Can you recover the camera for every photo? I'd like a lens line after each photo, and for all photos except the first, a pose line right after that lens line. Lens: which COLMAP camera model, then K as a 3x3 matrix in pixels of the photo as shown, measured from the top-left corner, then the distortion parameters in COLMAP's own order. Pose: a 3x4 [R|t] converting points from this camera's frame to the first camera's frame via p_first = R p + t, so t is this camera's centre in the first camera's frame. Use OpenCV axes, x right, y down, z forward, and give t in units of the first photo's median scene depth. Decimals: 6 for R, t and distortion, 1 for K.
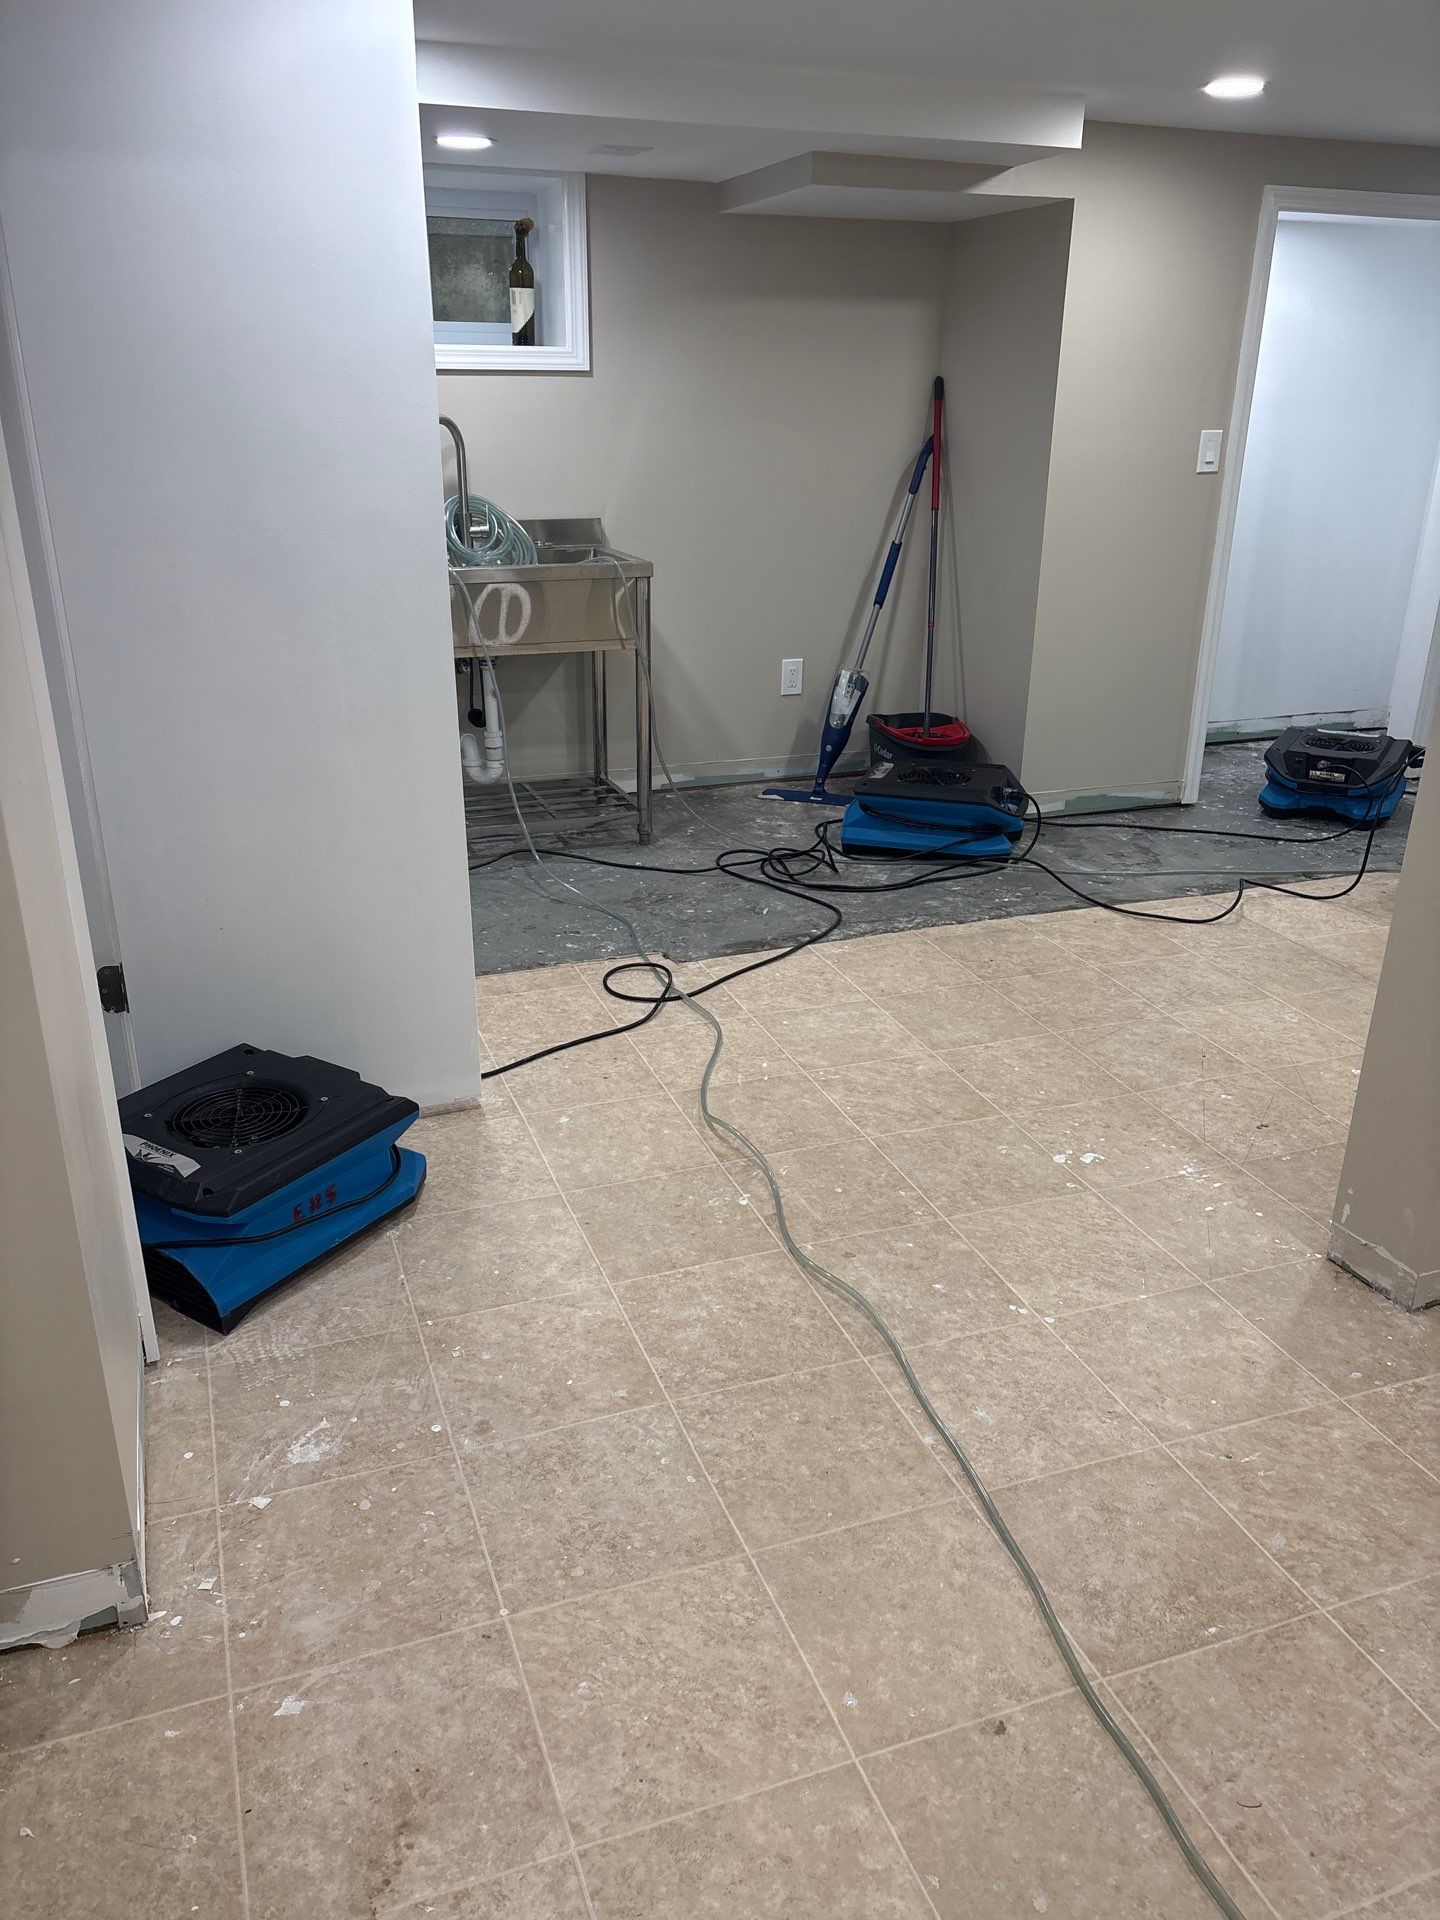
lens RADIAL K [[1452.3, 0, 720.0], [0, 1452.3, 960.0], [0, 0, 1]] dist [0.011233, -0.001277]
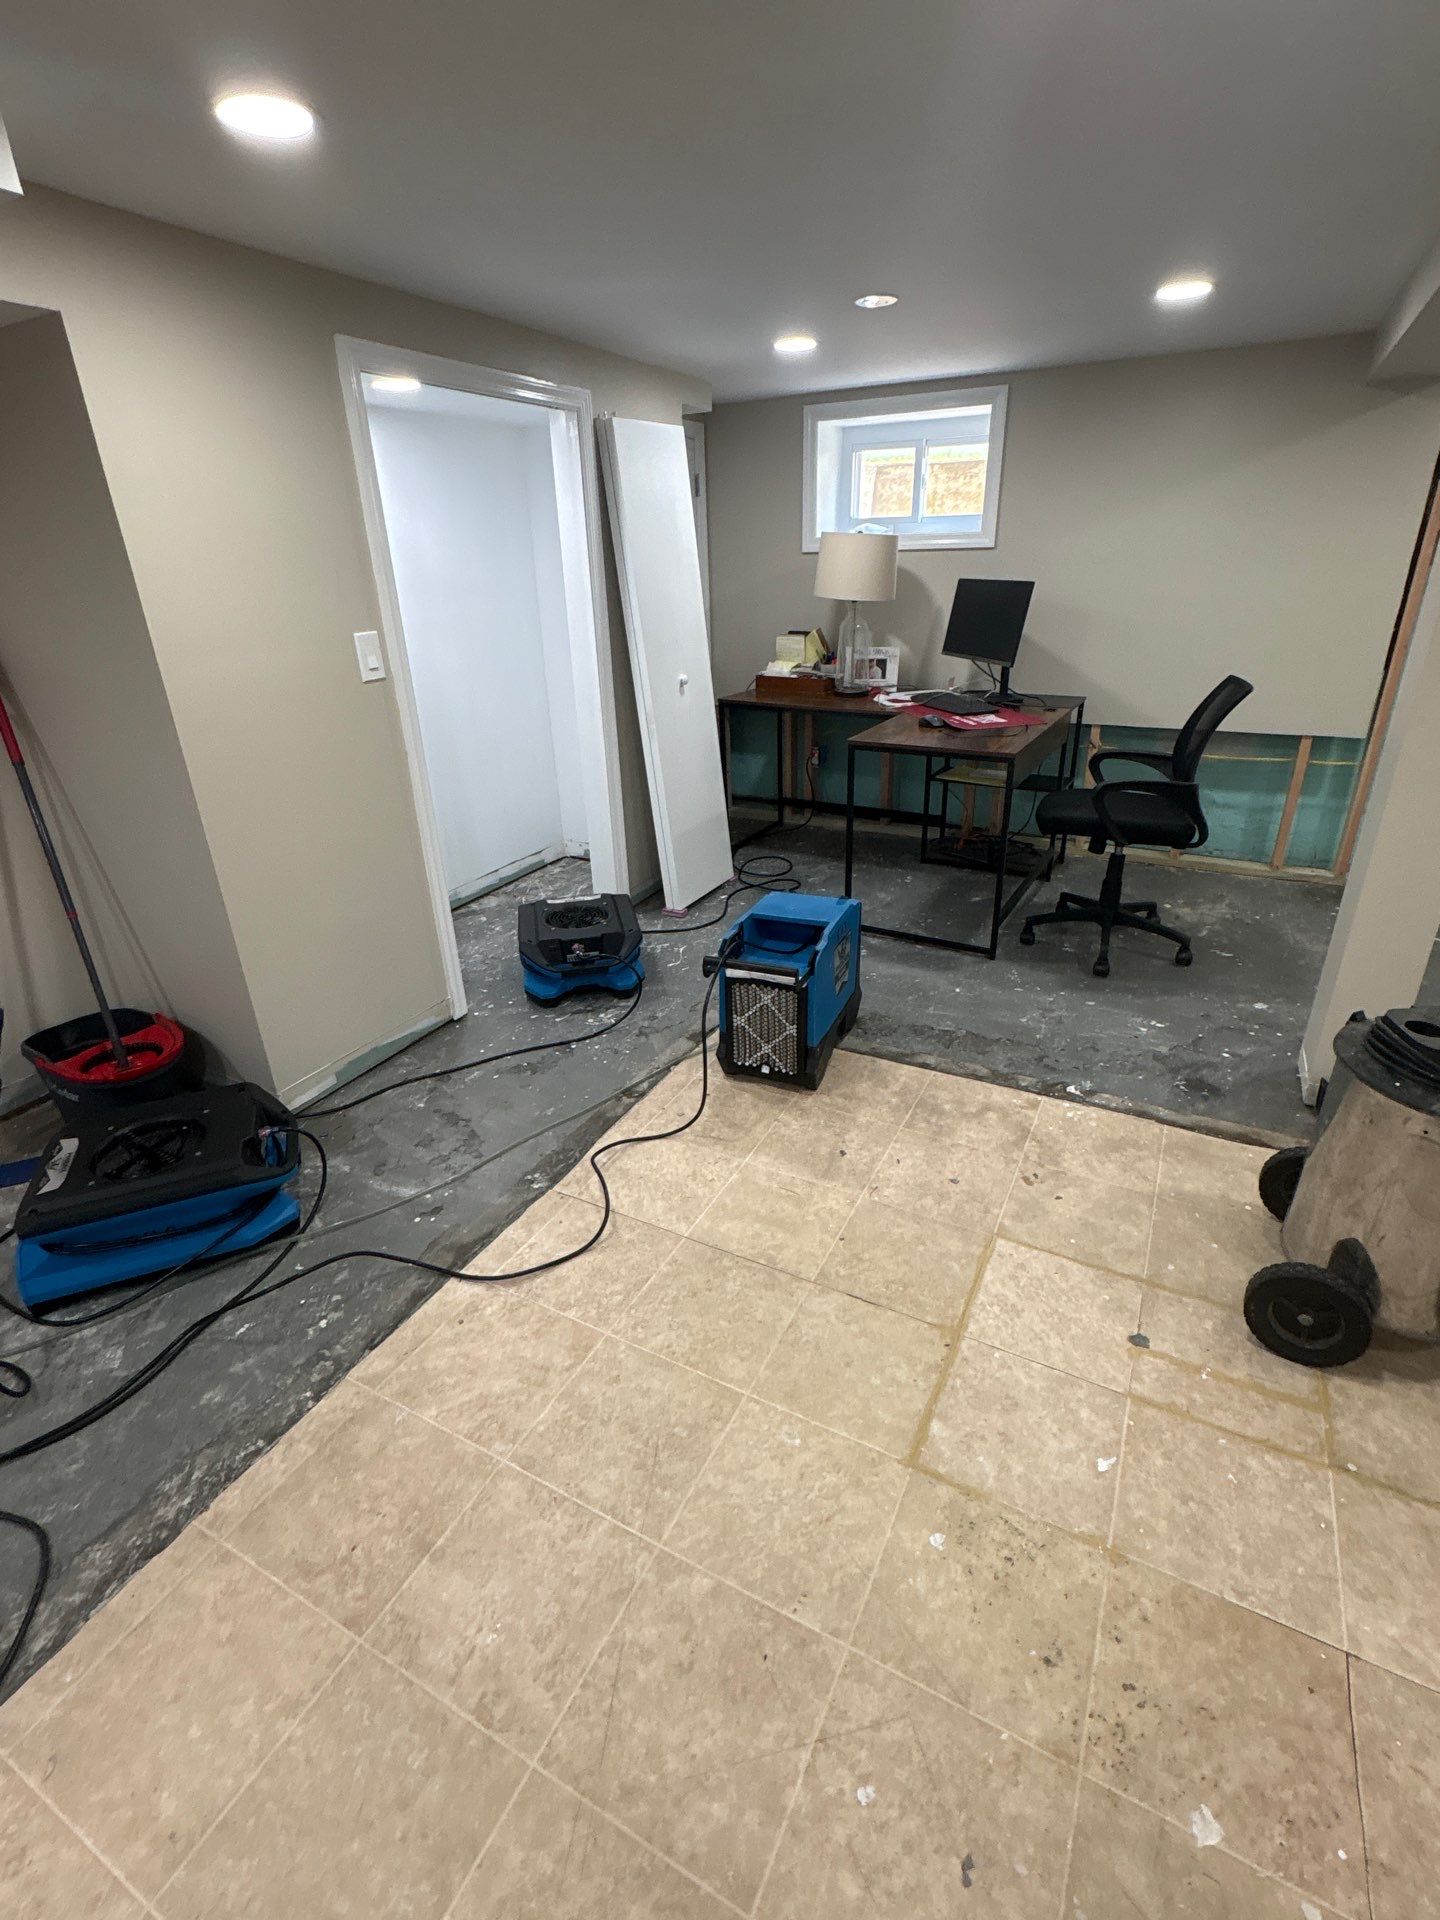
lens RADIAL K [[909.0, 0, 720.0], [0, 909.0, 960.0], [0, 0, 1]] dist [0.009275, 0.000162]
pose [[0.748945, -0.305841, 0.587828, 0.120334], [0.282421, 0.949835, 0.134360, -0.193573], [-0.599433, 0.065386, 0.797750, 0.460264]]
